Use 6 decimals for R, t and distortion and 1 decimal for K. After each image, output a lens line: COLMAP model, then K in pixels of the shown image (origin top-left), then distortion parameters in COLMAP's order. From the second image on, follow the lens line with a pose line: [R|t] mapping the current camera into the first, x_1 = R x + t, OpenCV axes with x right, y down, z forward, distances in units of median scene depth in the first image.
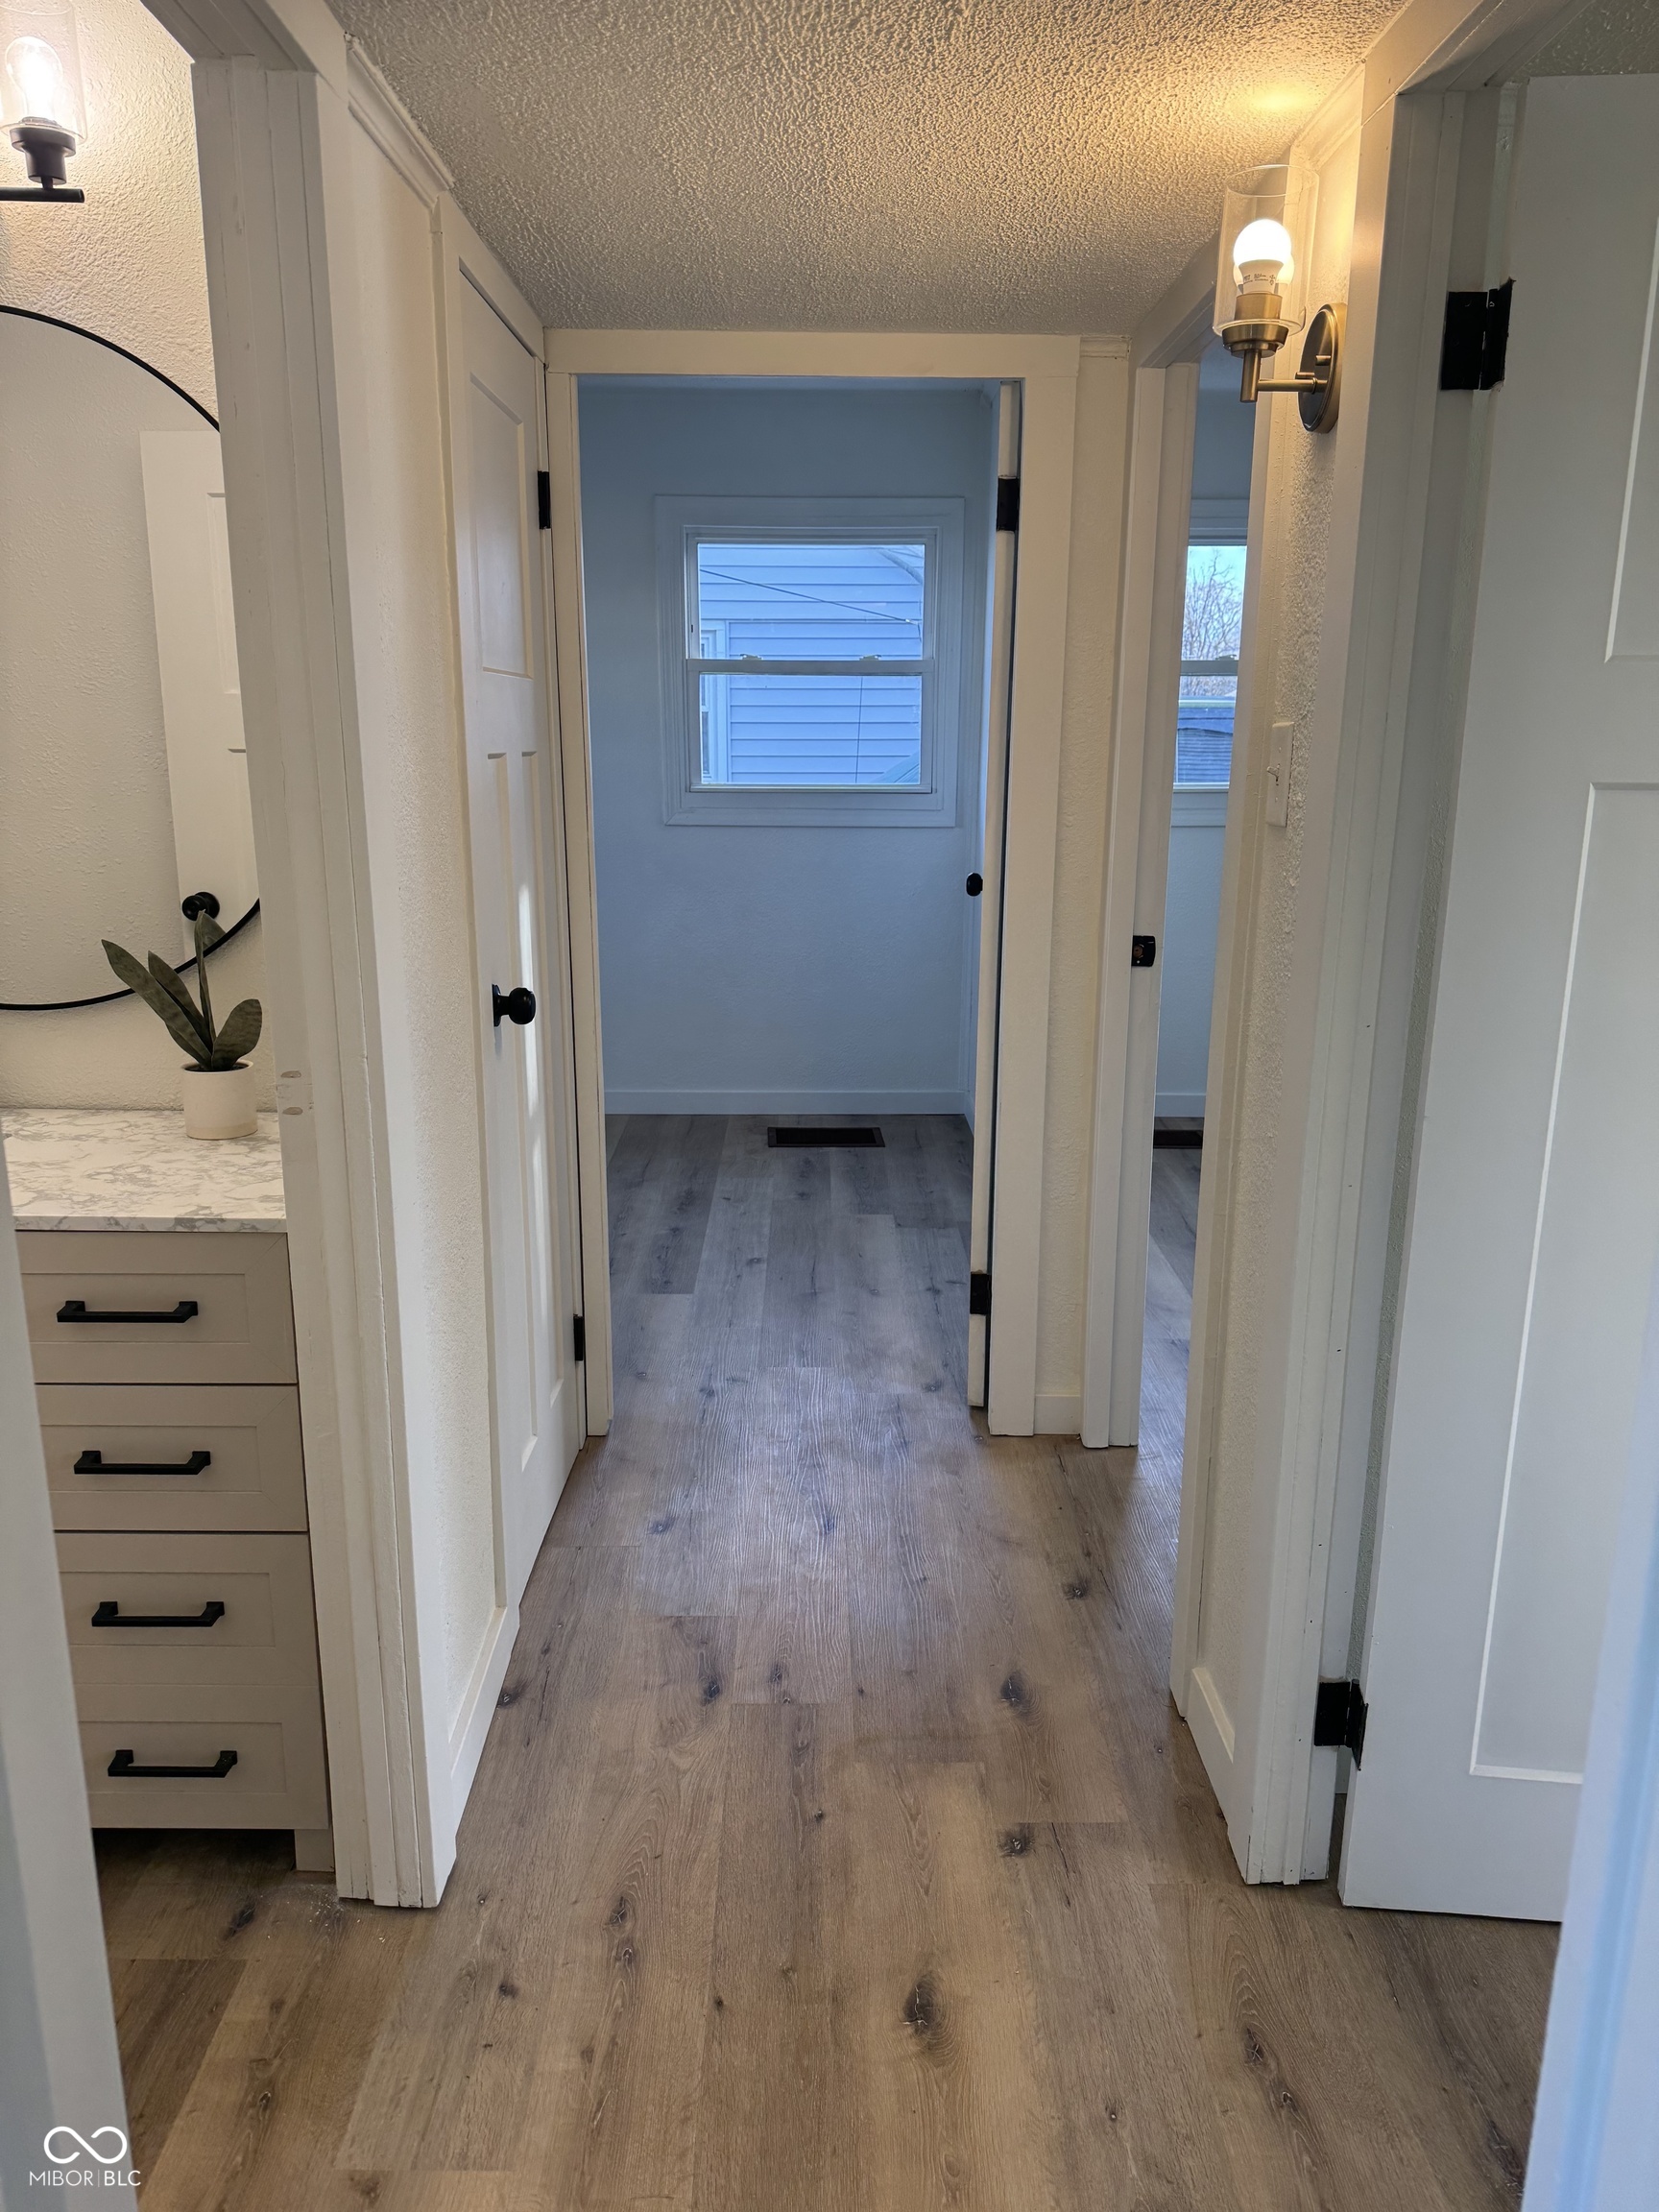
lens RADIAL K [[1516.5, 0, 829.5], [0, 1516.5, 1106.0], [0, 0, 1]] dist [0.091408, -0.121330]
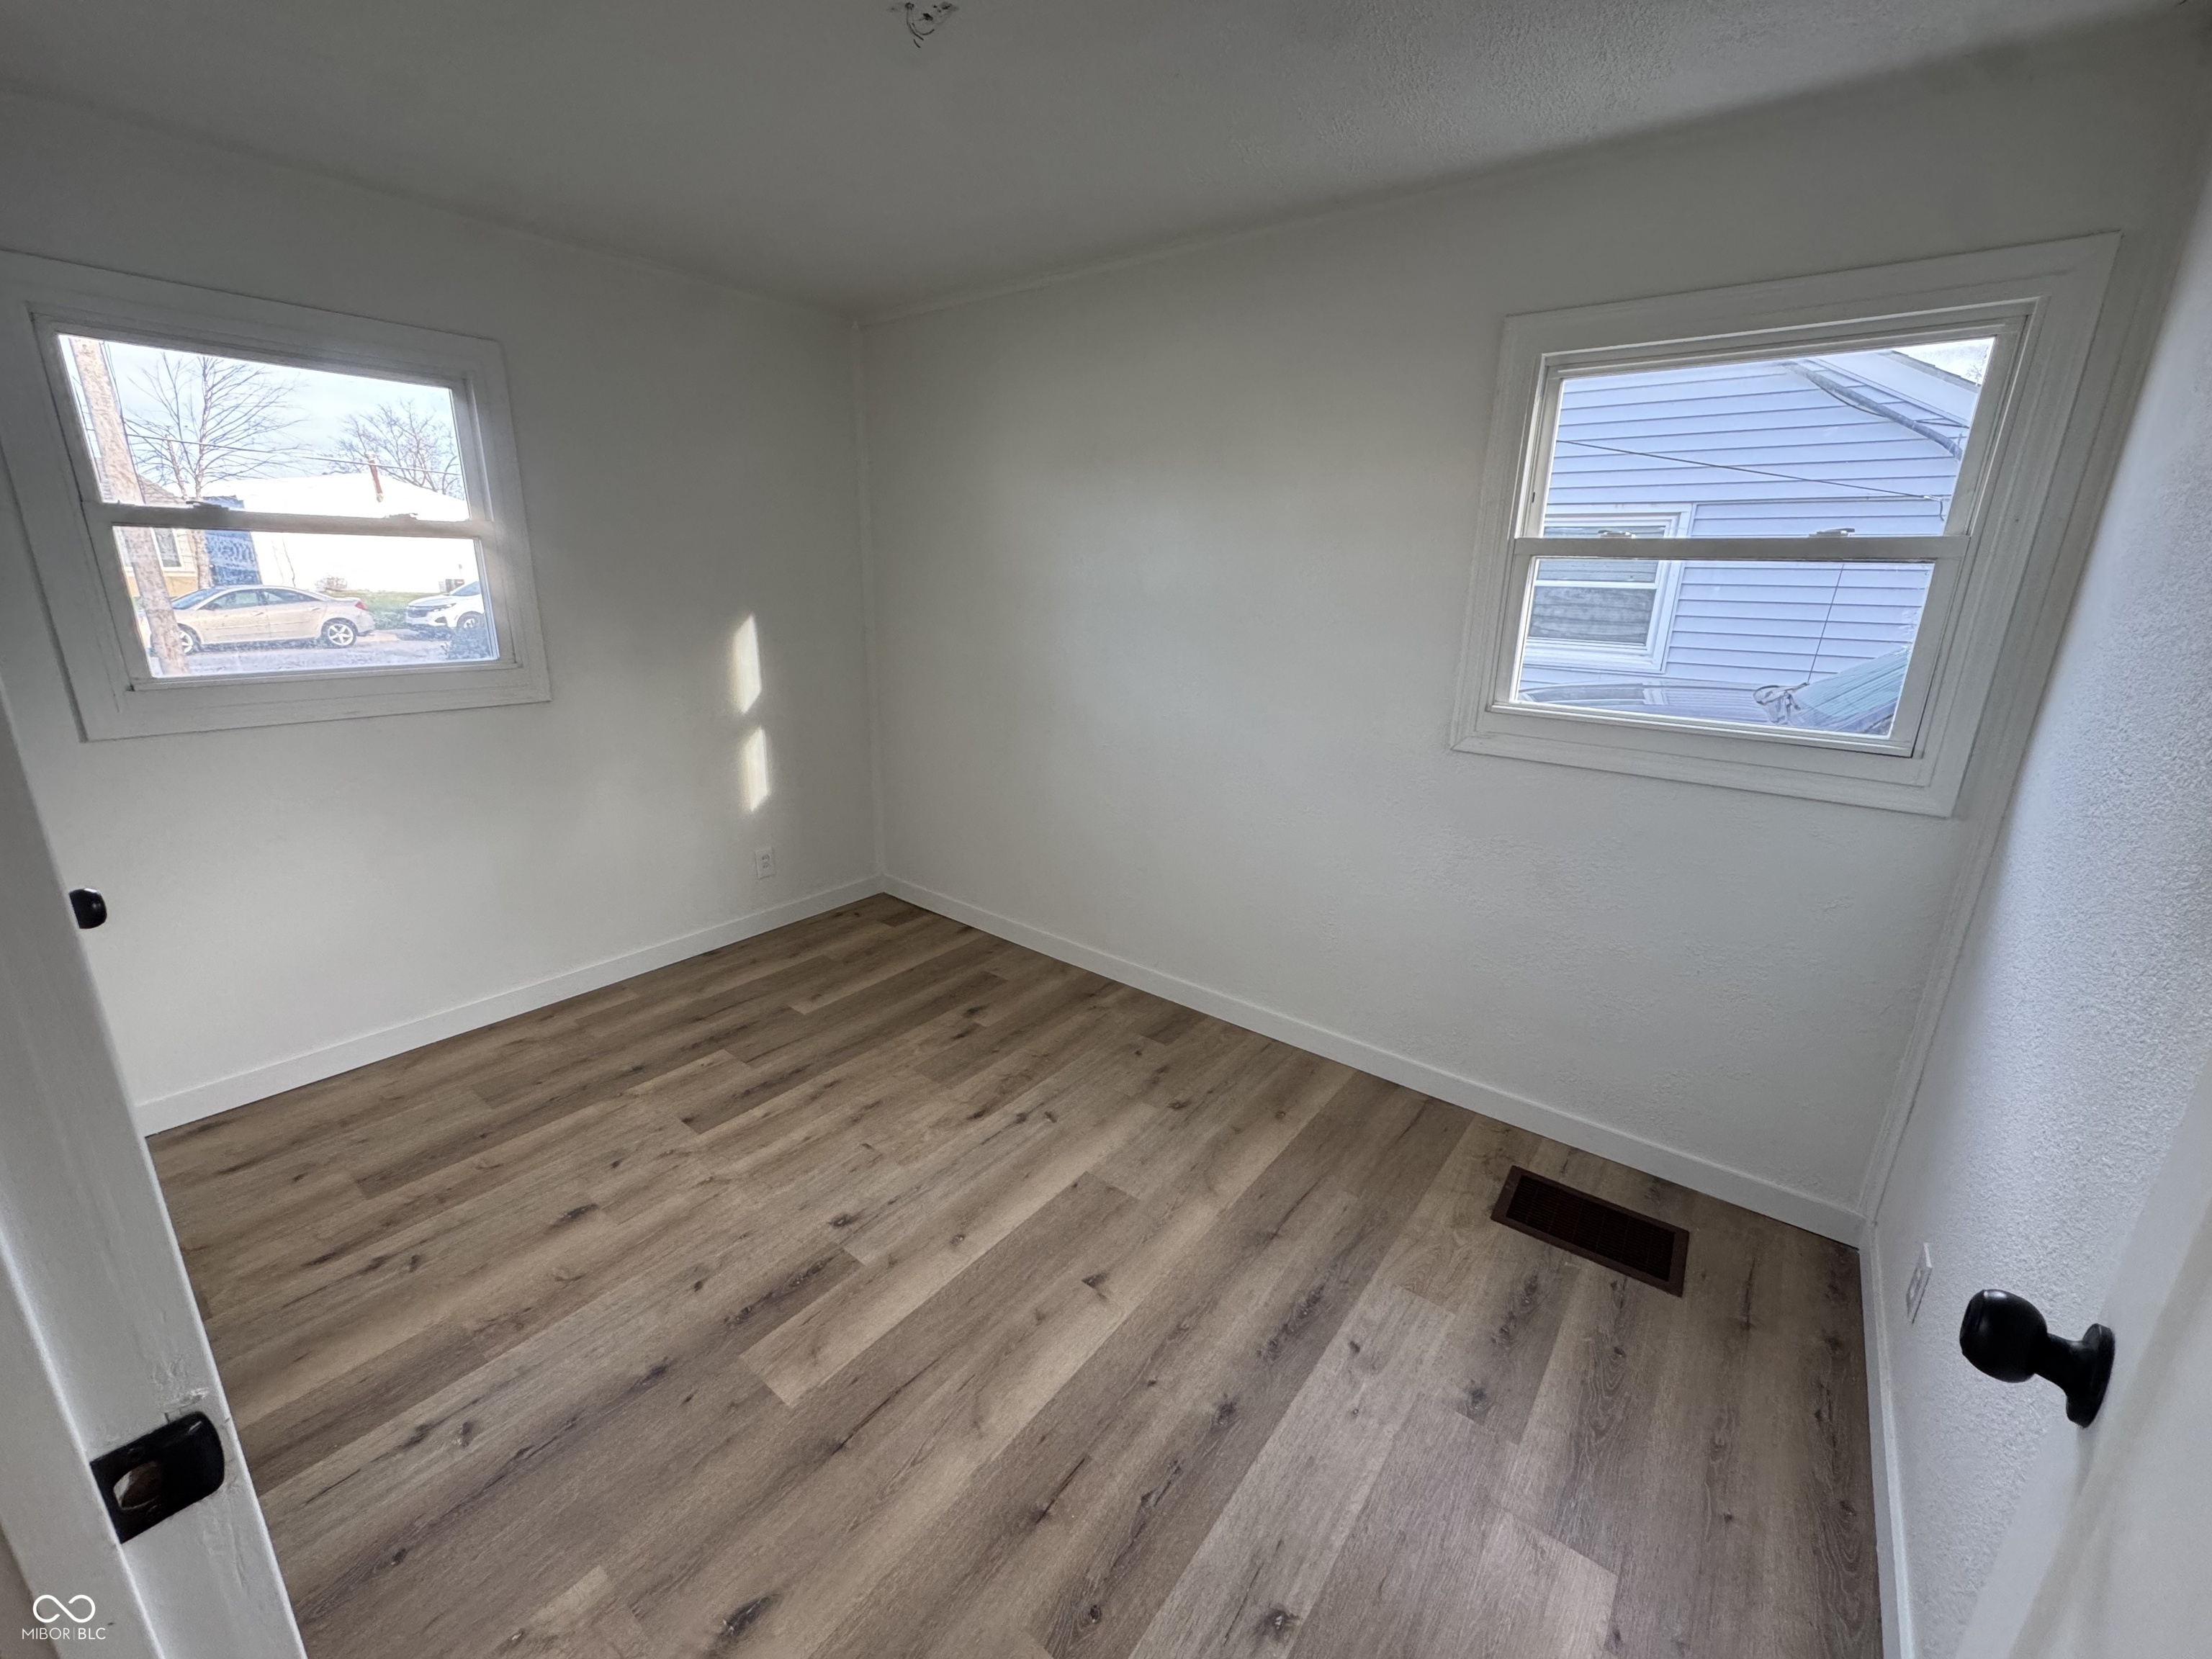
lens RADIAL K [[882.0, 0, 1103.5], [0, 882.0, 825.8], [0, 0, 1]] dist [-0.004131, 0.000185]
pose [[0.781008, 0.183823, -0.596855, 0.031342], [-0.168447, 0.982285, 0.082110, -0.159215], [0.601375, 0.036410, 0.798137, 0.552644]]
